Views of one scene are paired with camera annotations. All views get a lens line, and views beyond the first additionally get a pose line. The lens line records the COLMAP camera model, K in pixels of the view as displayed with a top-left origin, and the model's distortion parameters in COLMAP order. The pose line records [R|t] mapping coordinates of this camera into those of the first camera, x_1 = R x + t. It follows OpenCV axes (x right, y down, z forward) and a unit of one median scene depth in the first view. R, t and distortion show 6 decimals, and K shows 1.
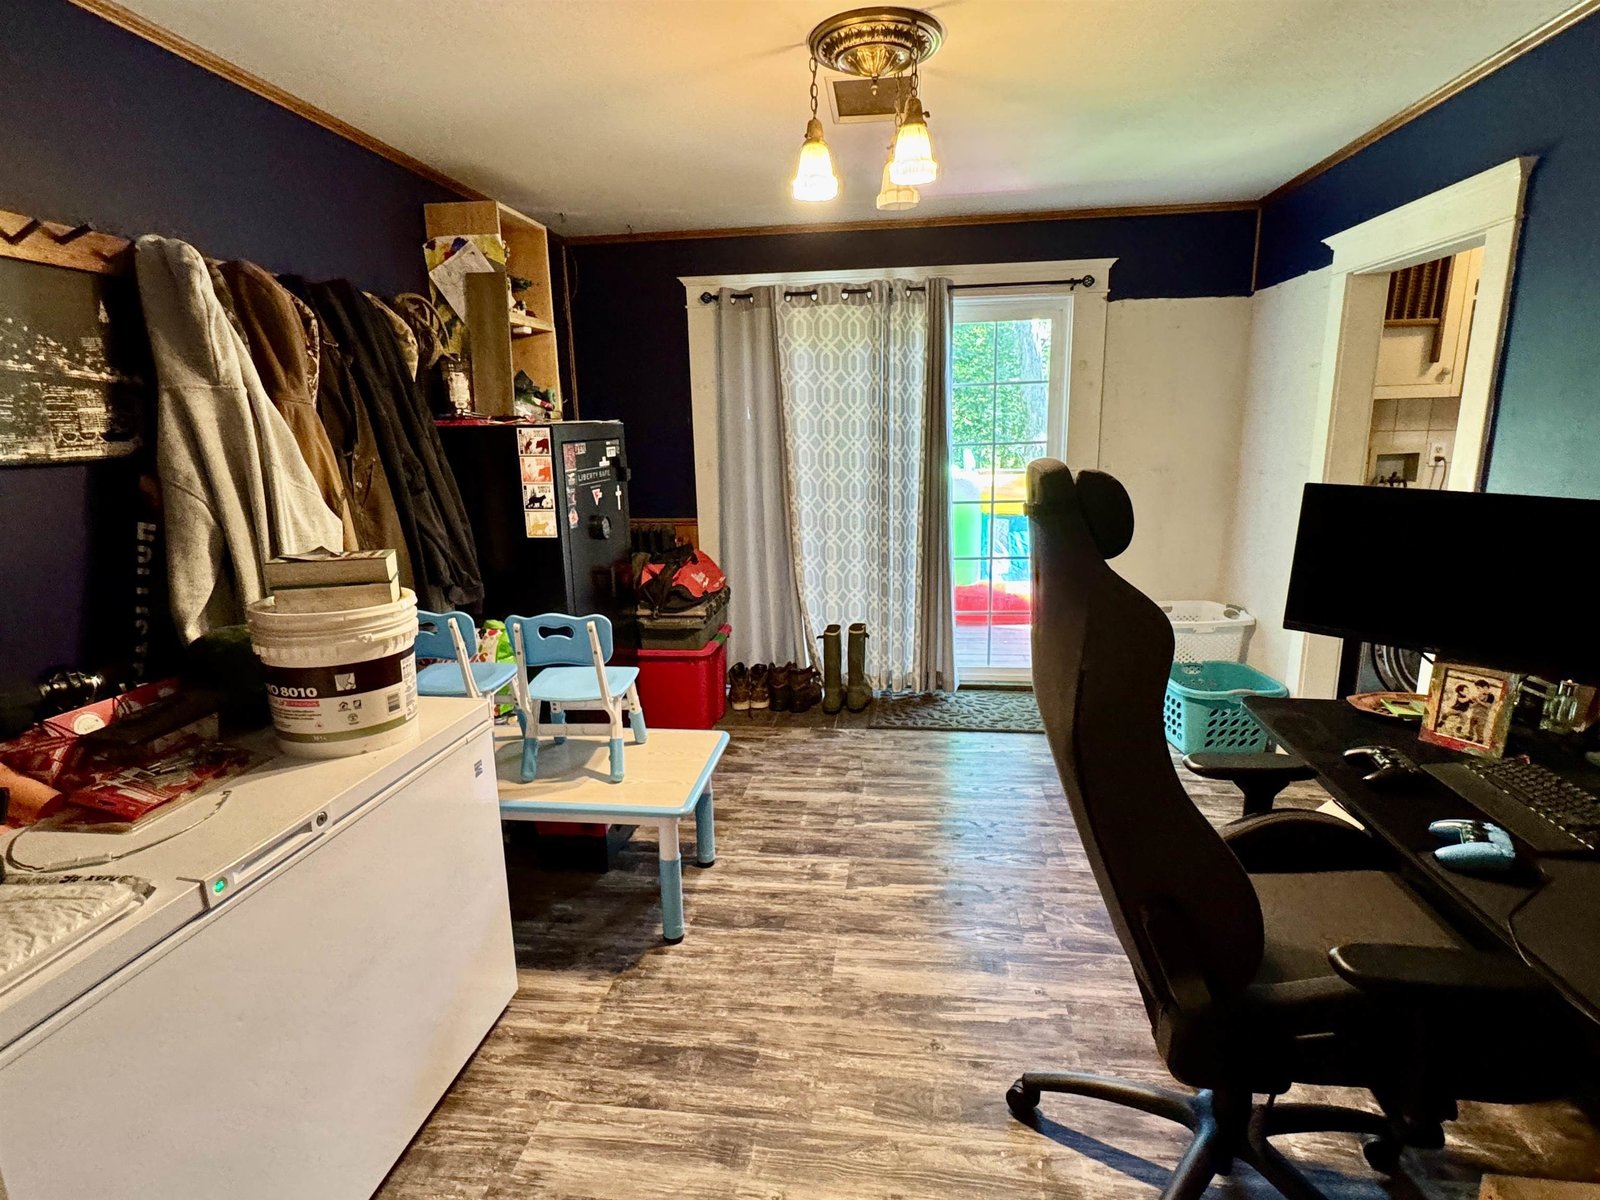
lens RADIAL K [[828.1, 0, 803.9], [0, 828.1, 602.6], [0, 0, 1]] dist [0.000311, -0.001817]
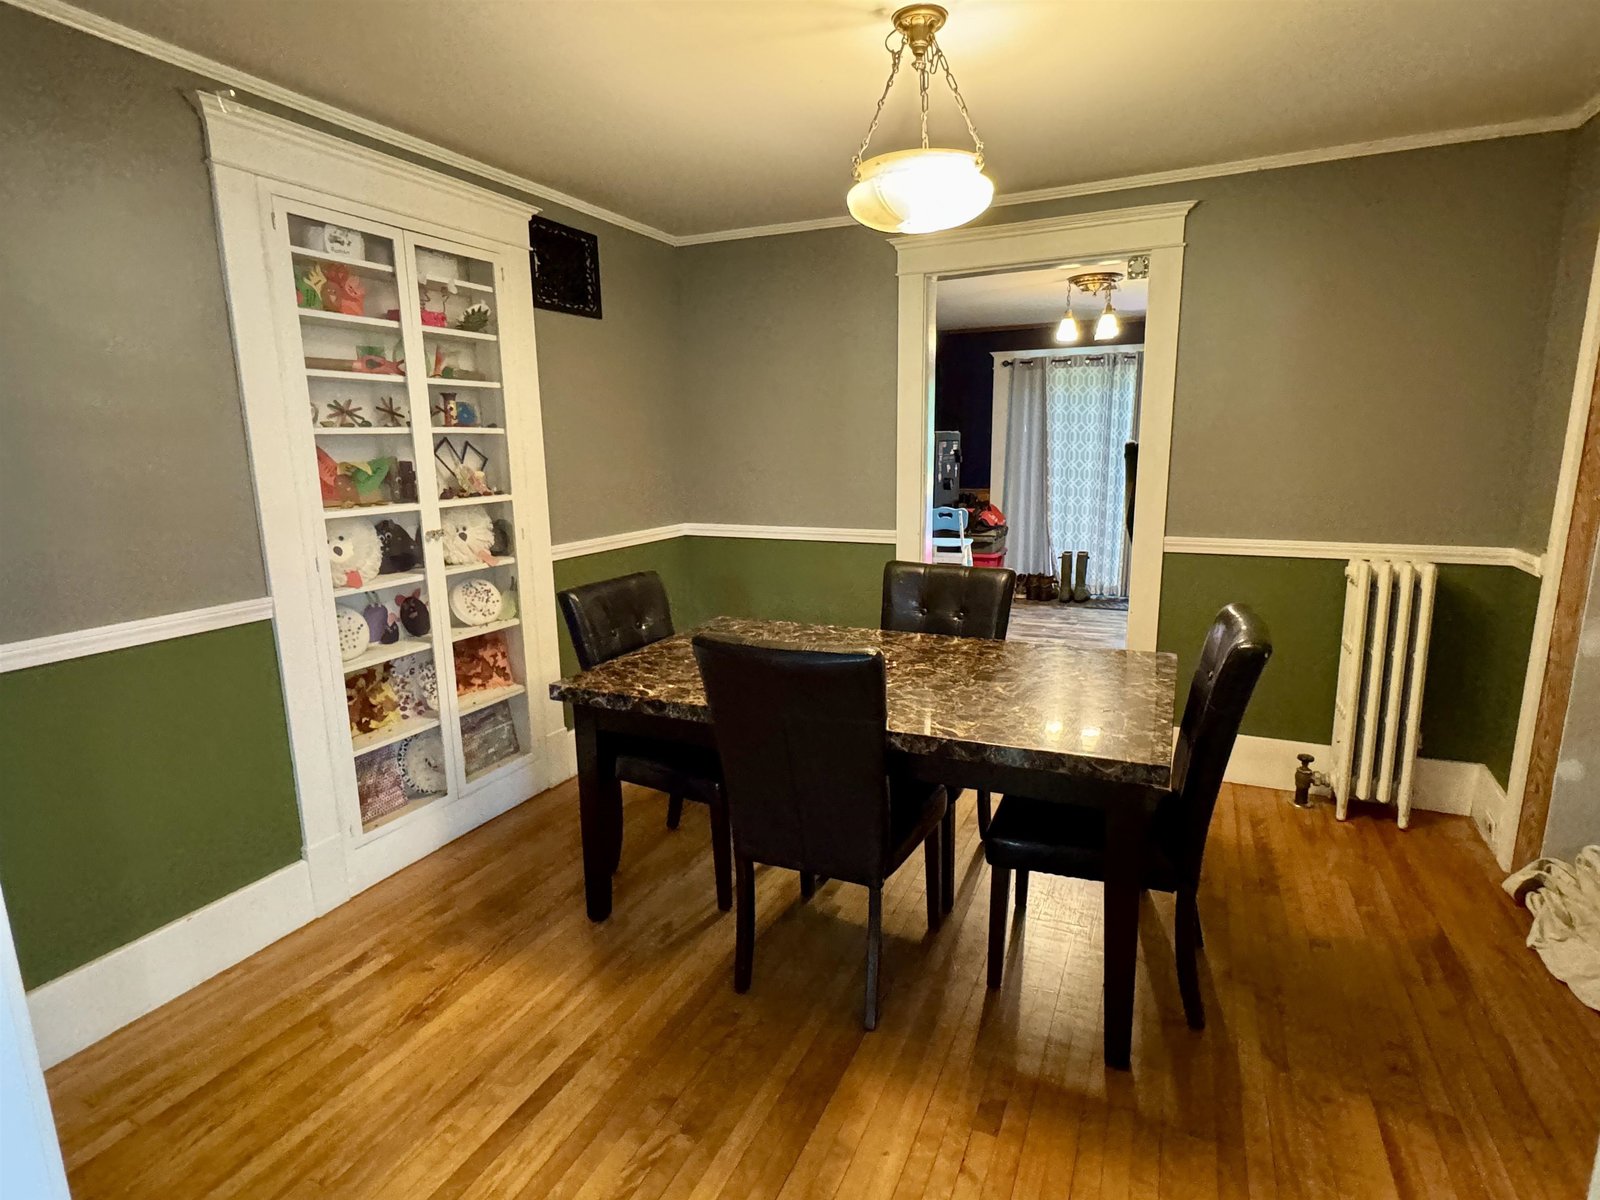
lens RADIAL K [[828.1, 0, 800.0], [0, 828.1, 599.3], [0, 0, 1]] dist [0.000311, -0.001817]
pose [[0.953875, 0.064219, -0.293255, 0.015068], [-0.070848, 0.997415, -0.012027, 0.189746], [0.291724, 0.032249, 0.955959, -0.812007]]
